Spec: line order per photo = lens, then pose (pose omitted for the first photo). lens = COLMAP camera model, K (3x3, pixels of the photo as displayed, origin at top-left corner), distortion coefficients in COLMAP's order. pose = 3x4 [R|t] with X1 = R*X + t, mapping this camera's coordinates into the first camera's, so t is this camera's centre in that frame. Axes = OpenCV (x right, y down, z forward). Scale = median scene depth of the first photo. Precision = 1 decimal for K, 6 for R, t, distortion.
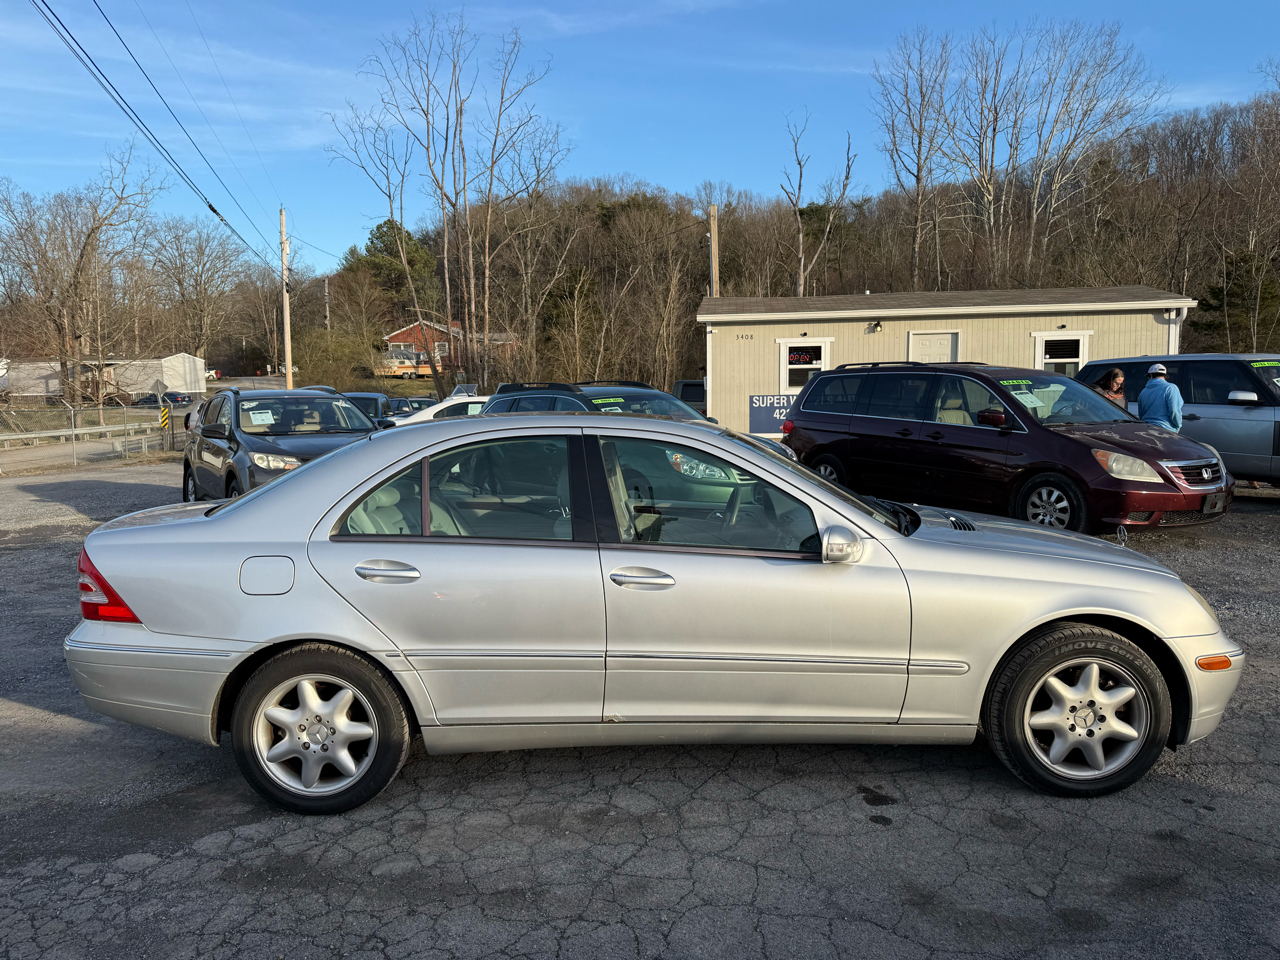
lens RADIAL K [[894.1, 0, 648.9], [0, 894.1, 516.2], [0, 0, 1]] dist [0.043510, -0.049877]
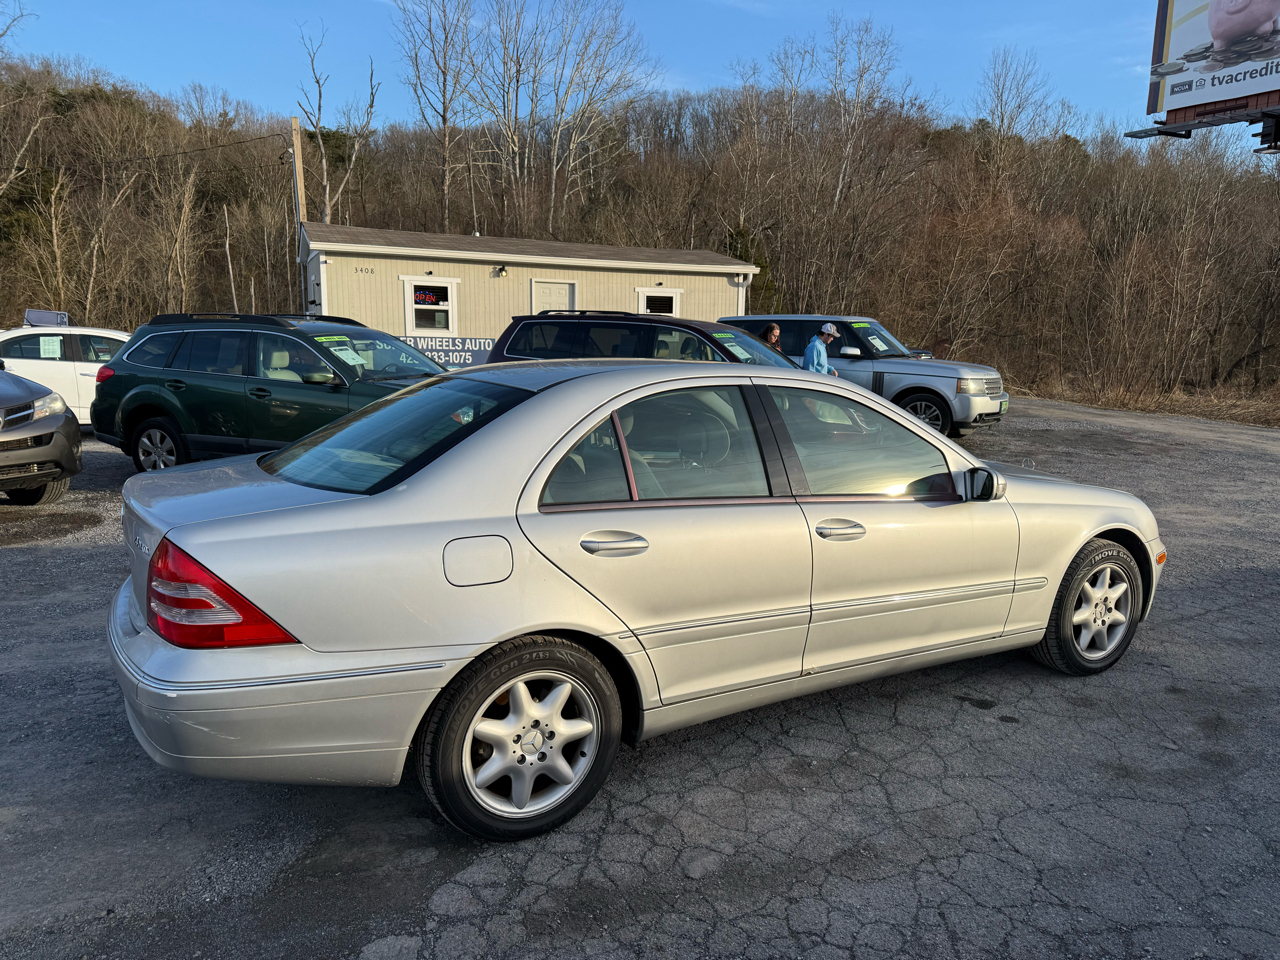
lens RADIAL K [[891.4, 0, 650.4], [0, 891.4, 514.3], [0, 0, 1]] dist [0.051136, -0.060706]
pose [[0.862781, -0.069091, 0.500834, -0.198743], [0.038515, 0.996722, 0.071150, -0.007560], [-0.504108, -0.042097, 0.862614, 0.068554]]
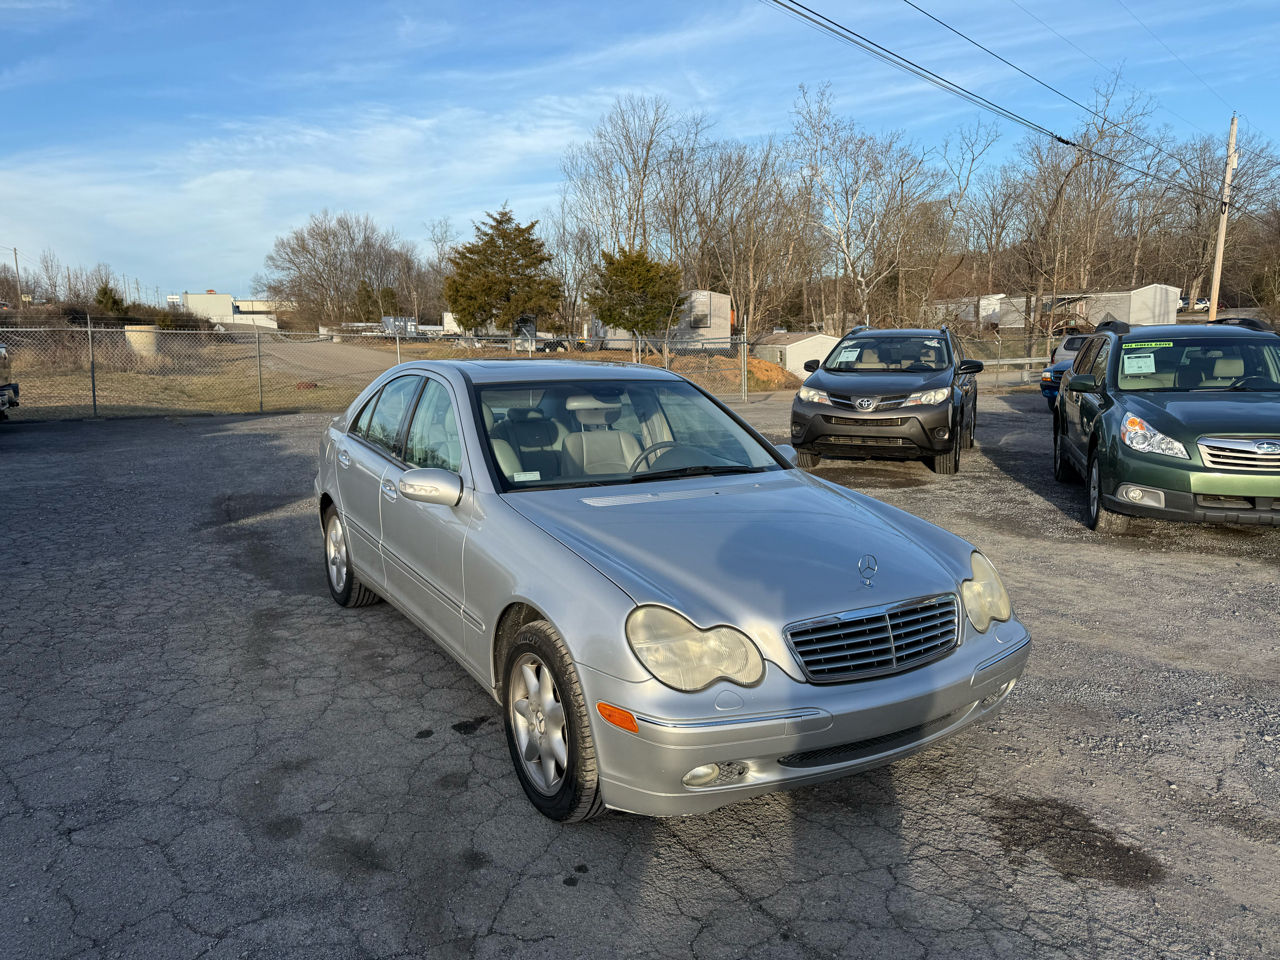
lens RADIAL K [[881.3, 0, 644.6], [0, 881.3, 531.1], [0, 0, 1]] dist [0.060760, -0.071789]
pose [[0.516534, 0.195327, -0.833690, 0.360774], [-0.118593, 0.980570, 0.156262, -0.033970], [0.848014, 0.018155, 0.529663, 0.179775]]
